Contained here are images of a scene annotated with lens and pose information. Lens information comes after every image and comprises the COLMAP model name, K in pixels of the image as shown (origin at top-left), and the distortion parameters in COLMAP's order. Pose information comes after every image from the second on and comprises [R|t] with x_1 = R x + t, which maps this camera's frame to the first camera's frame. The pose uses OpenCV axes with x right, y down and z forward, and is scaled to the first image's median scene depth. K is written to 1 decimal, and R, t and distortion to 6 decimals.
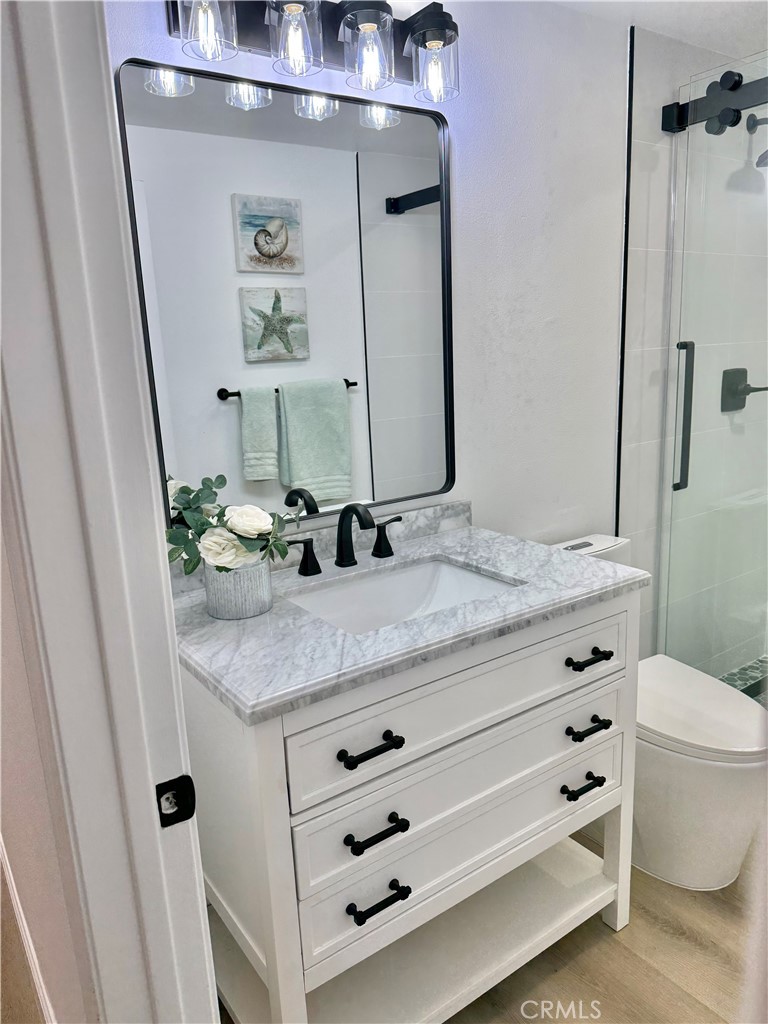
lens RADIAL K [[717.1, 0, 384.0], [0, 717.1, 512.0], [0, 0, 1]] dist [-0.016851, 0.003793]
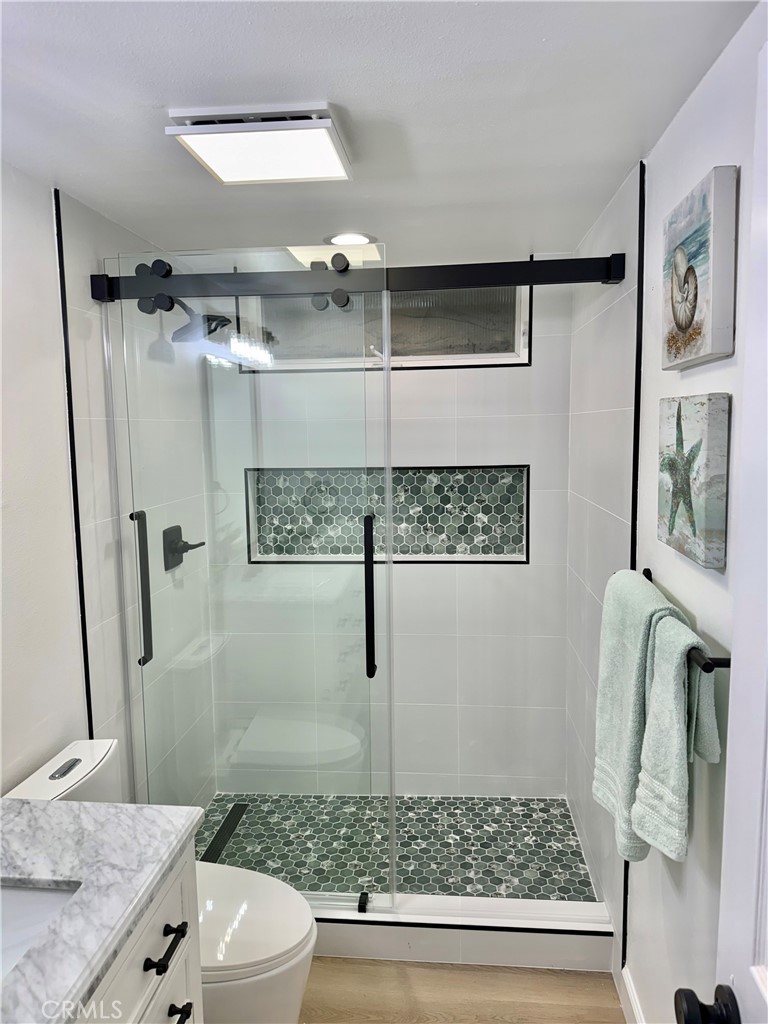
lens RADIAL K [[717.1, 0, 384.0], [0, 717.1, 512.0], [0, 0, 1]] dist [-0.016851, 0.003793]
pose [[0.654334, -0.047659, 0.754702, -0.095437], [0.156571, 0.984924, -0.073552, -0.124339], [-0.739819, 0.166292, 0.651932, 0.135313]]
